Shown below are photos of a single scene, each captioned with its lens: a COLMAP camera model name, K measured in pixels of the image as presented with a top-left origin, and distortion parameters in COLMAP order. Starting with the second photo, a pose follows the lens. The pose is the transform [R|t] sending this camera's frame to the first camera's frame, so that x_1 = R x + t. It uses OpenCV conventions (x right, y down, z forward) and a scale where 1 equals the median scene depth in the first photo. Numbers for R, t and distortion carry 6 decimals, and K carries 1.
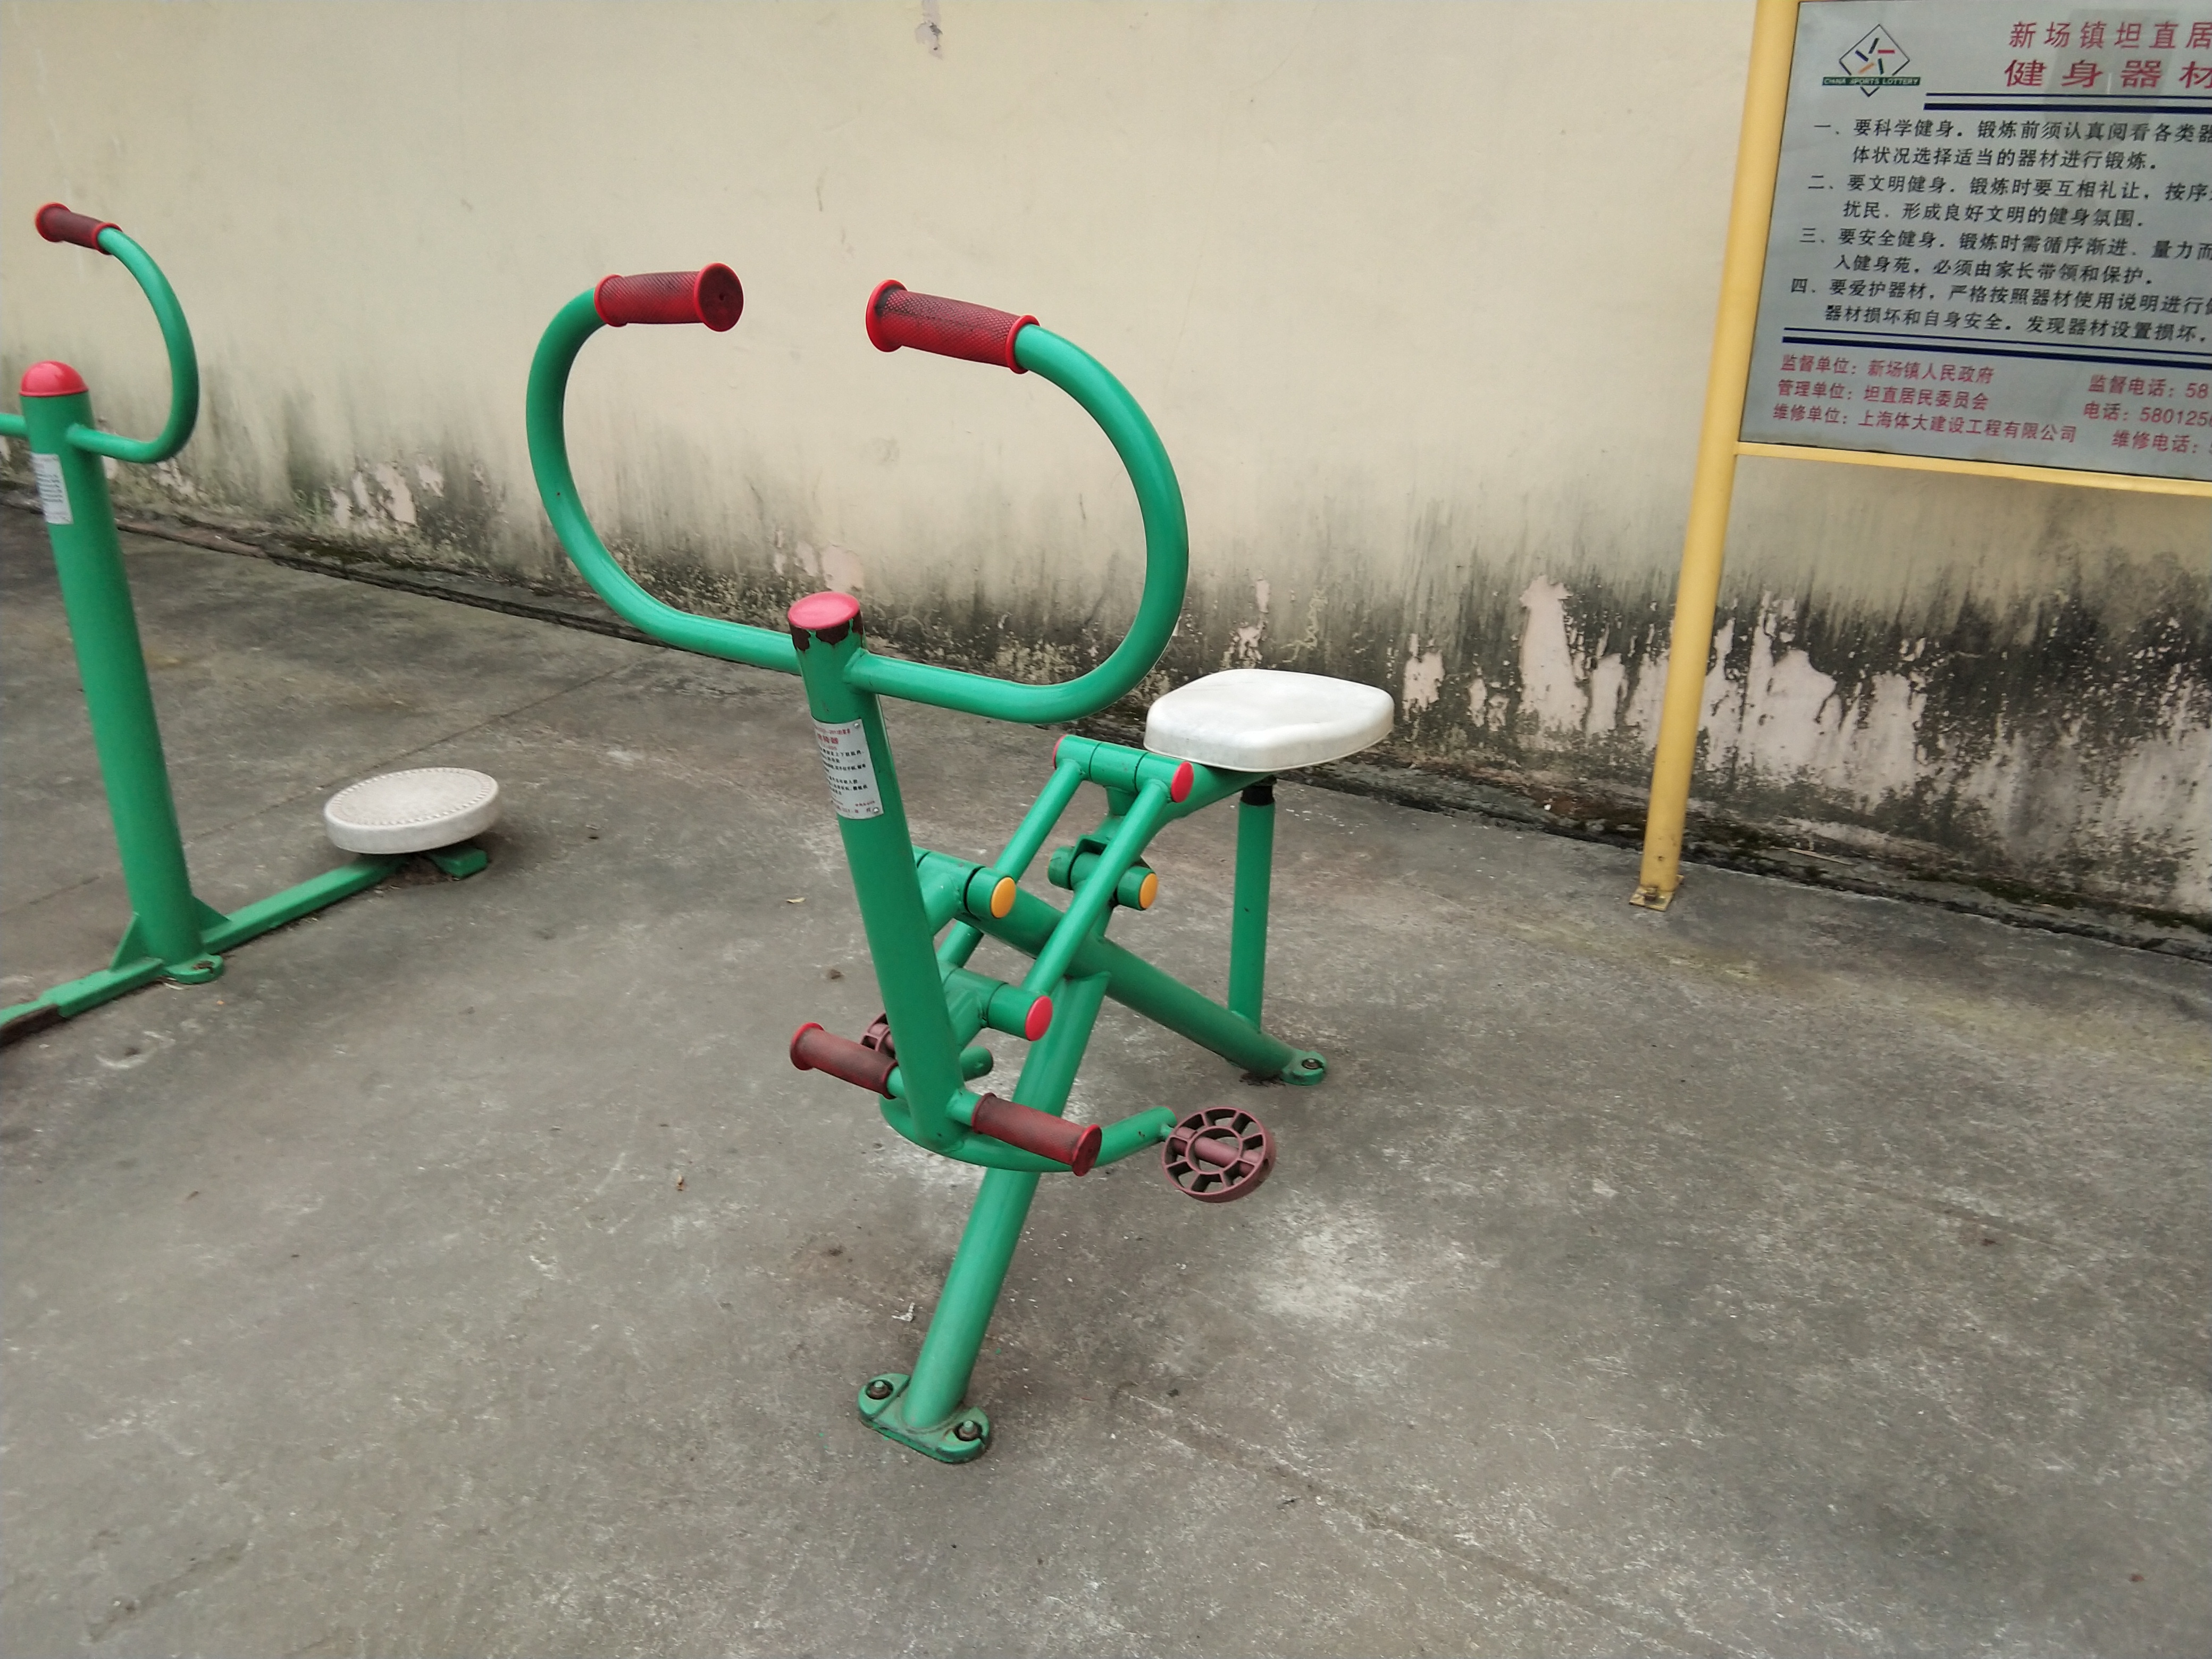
lens RADIAL K [[1753.7, 0, 1075.6], [0, 1753.7, 787.9], [0, 0, 1]] dist [0.125758, -0.191169]
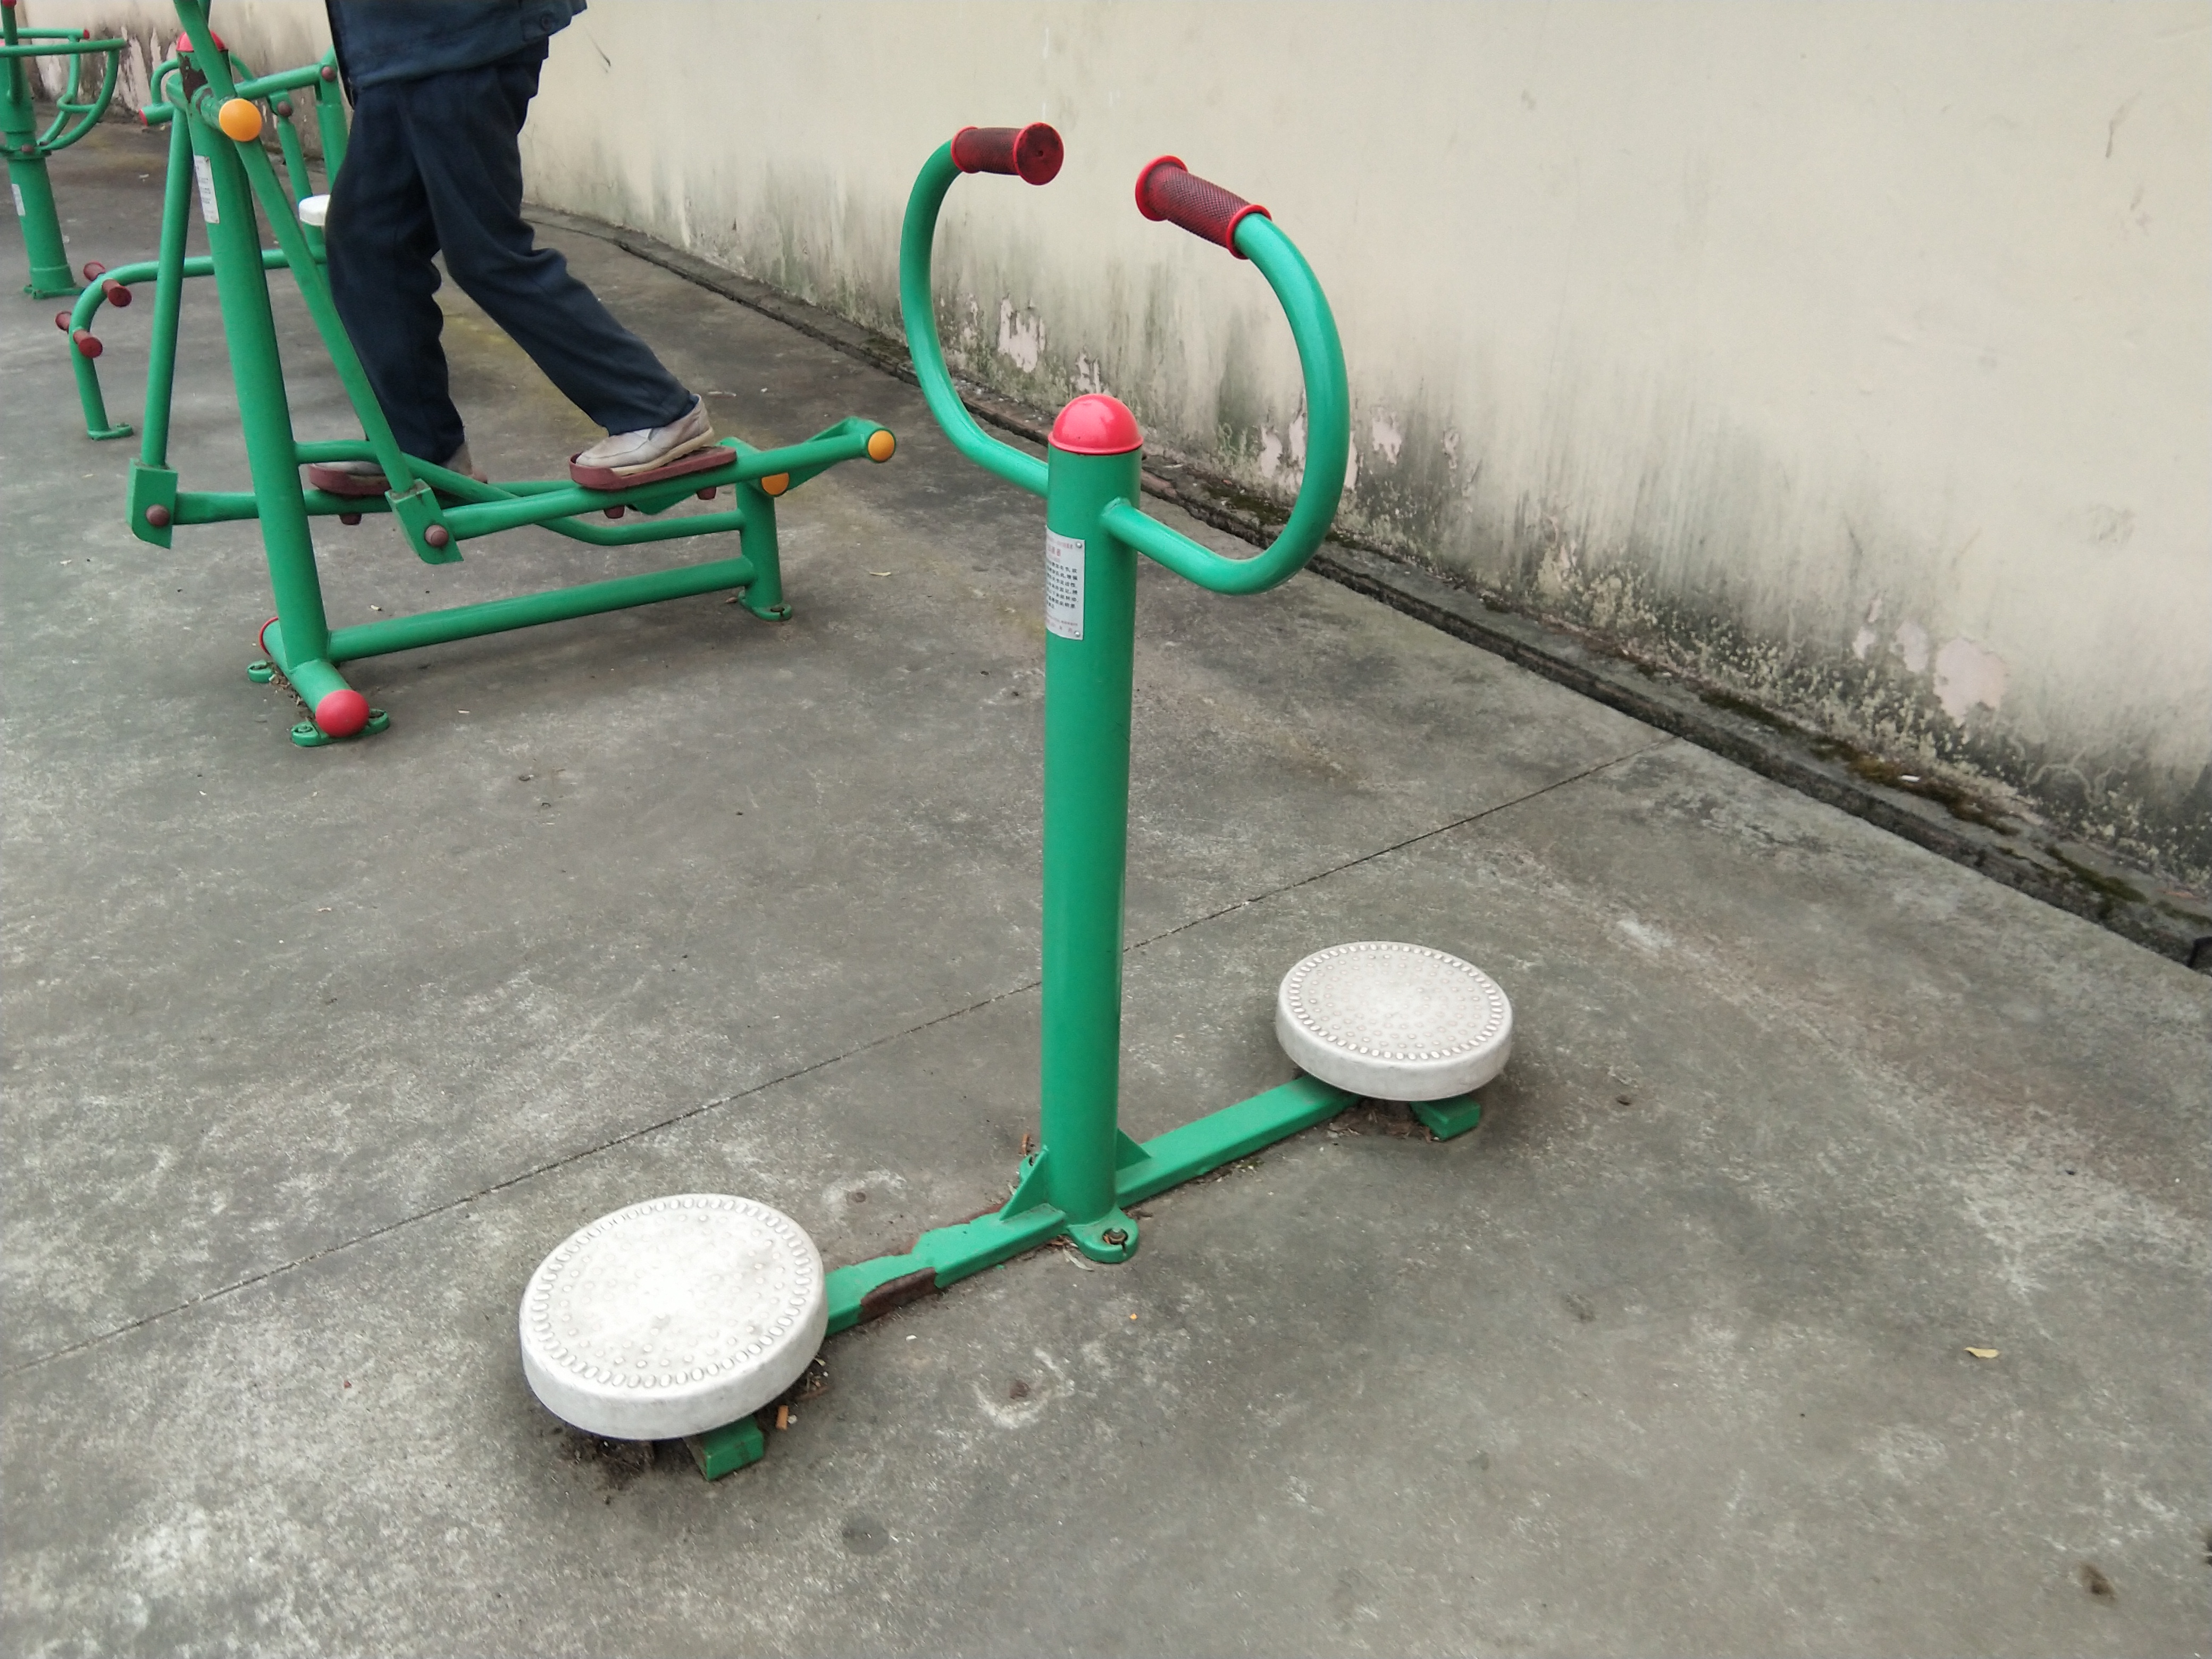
lens RADIAL K [[1753.7, 0, 1075.6], [0, 1753.7, 787.9], [0, 0, 1]] dist [0.125758, -0.191169]
pose [[0.902921, 0.213897, -0.372802, -0.191559], [-0.183311, 0.976174, 0.116109, -0.105925], [0.388755, -0.036499, 0.920618, 0.243151]]
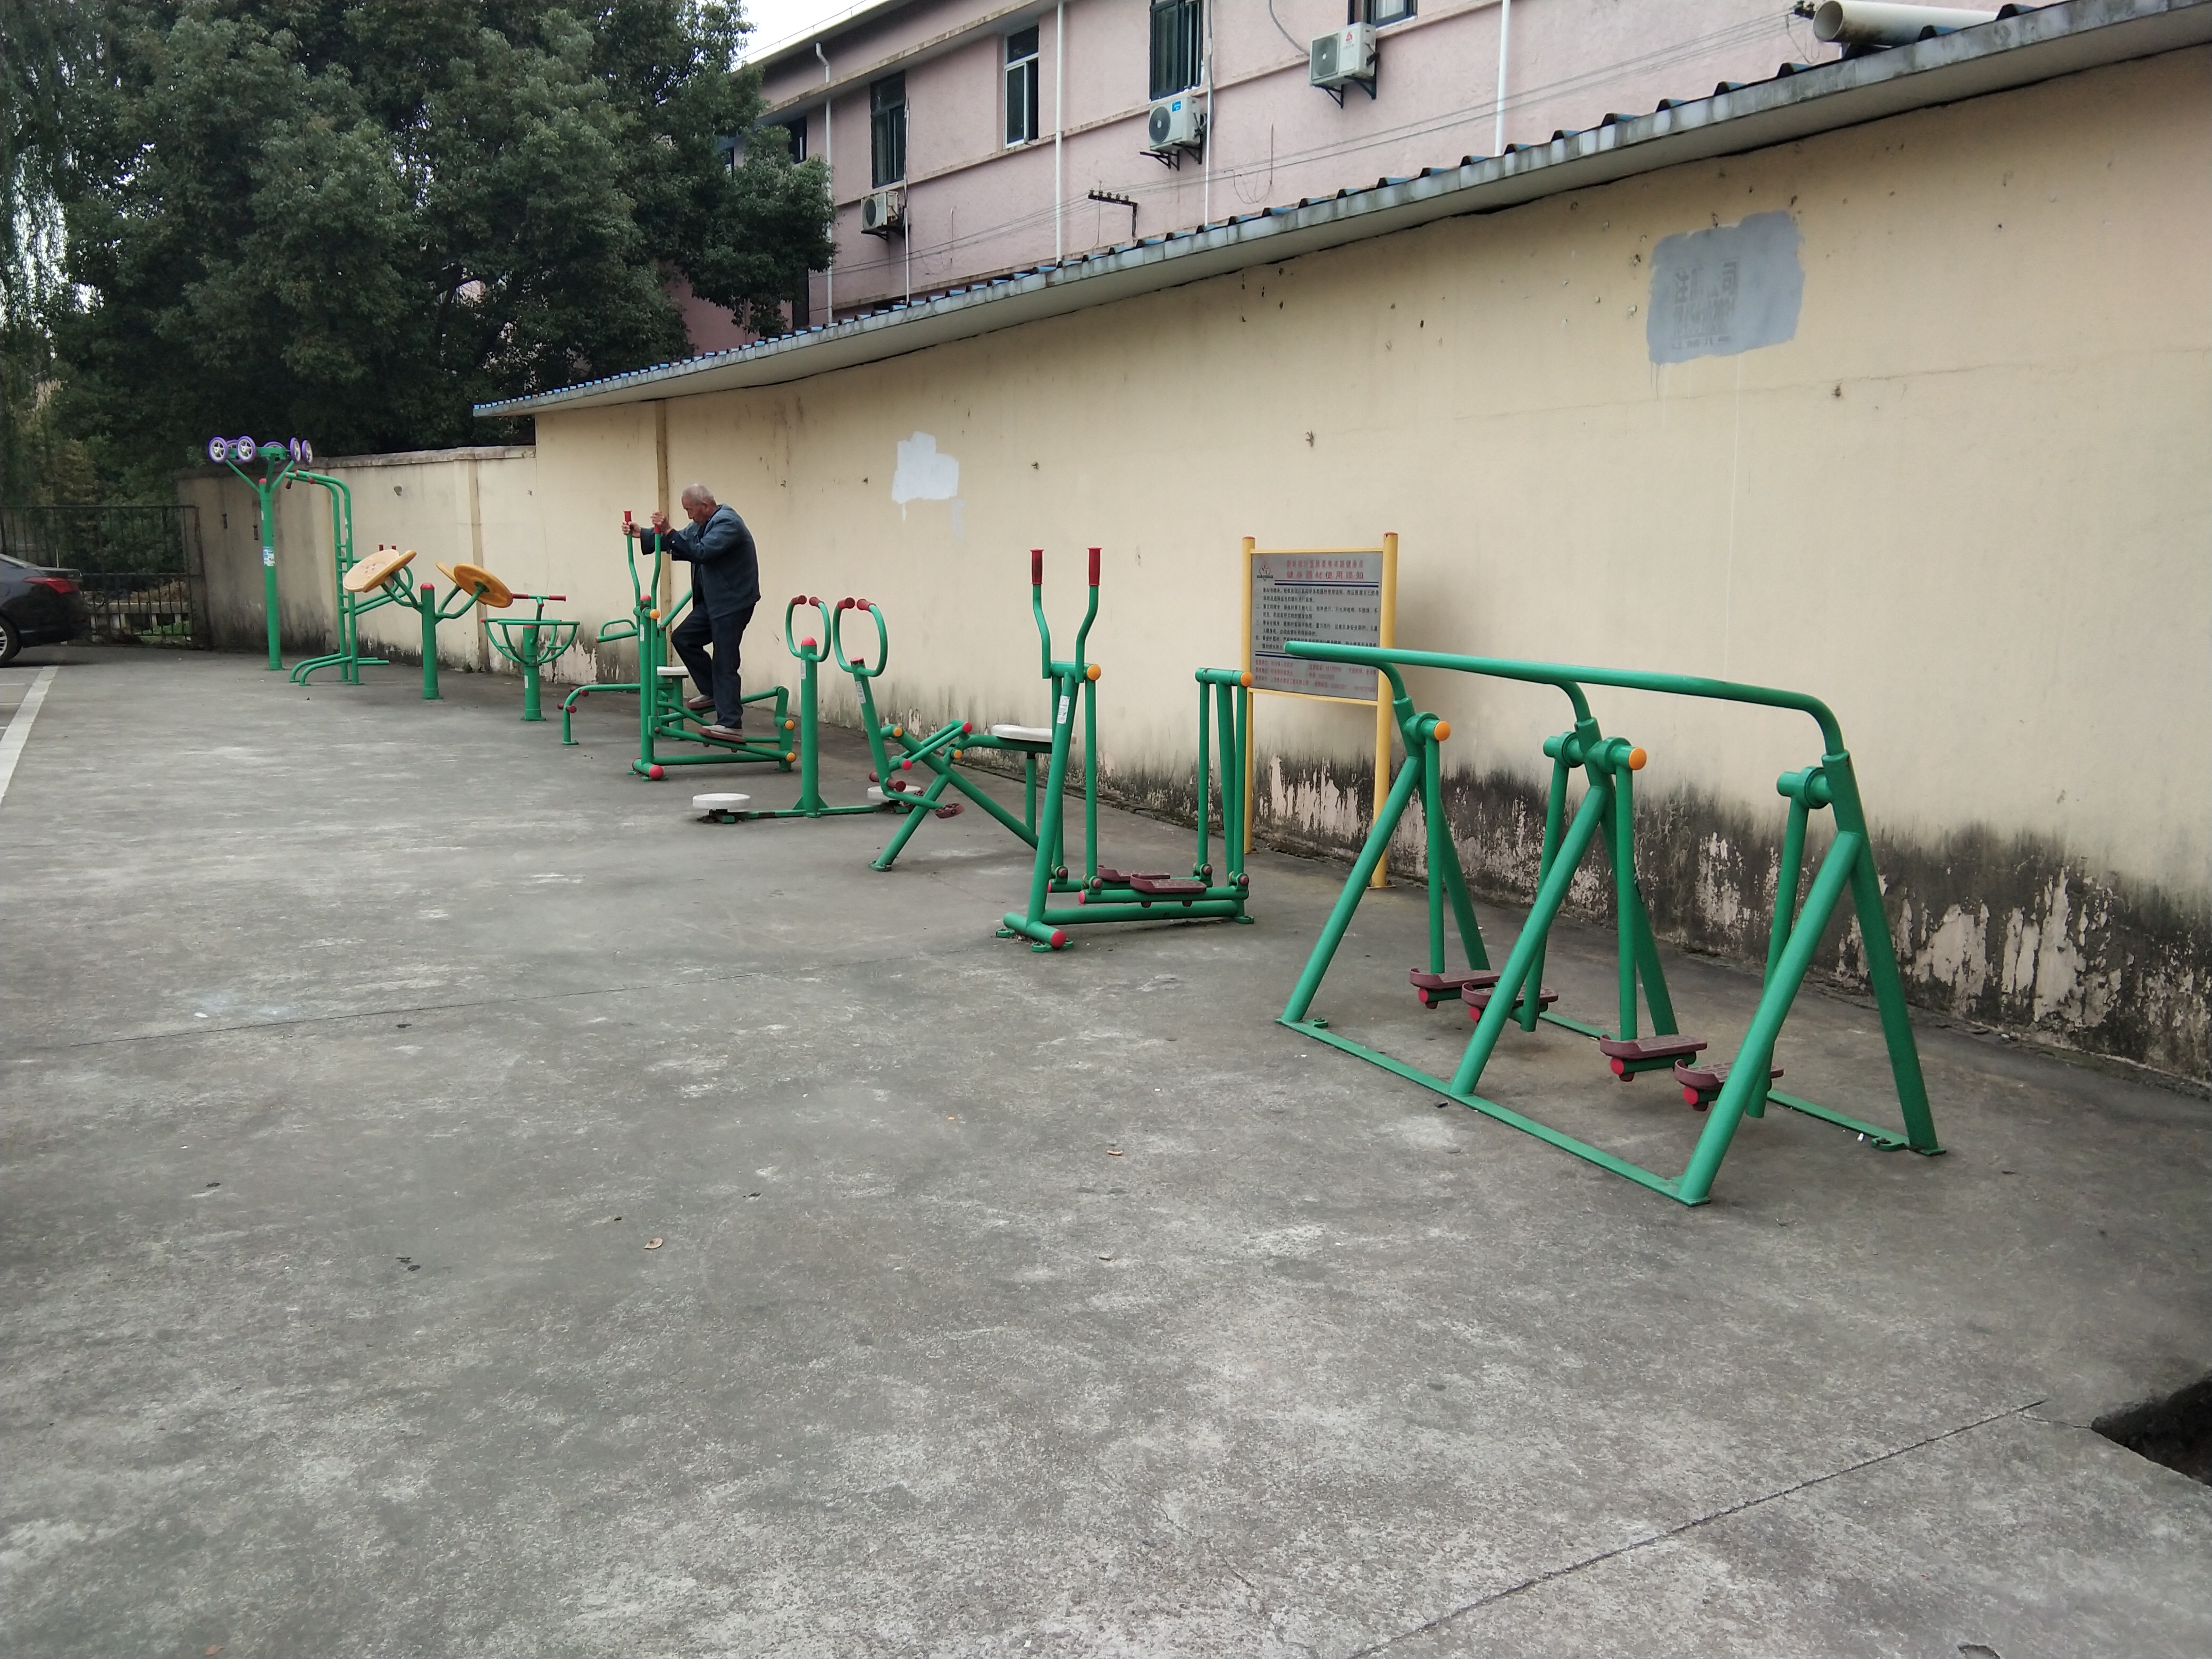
lens RADIAL K [[1753.7, 0, 1075.6], [0, 1753.7, 787.9], [0, 0, 1]] dist [0.125758, -0.191169]
pose [[0.851333, 0.076686, -0.518991, 1.145946], [-0.208223, 0.957395, -0.200097, 0.425664], [0.481534, 0.278415, 0.831029, -1.068025]]
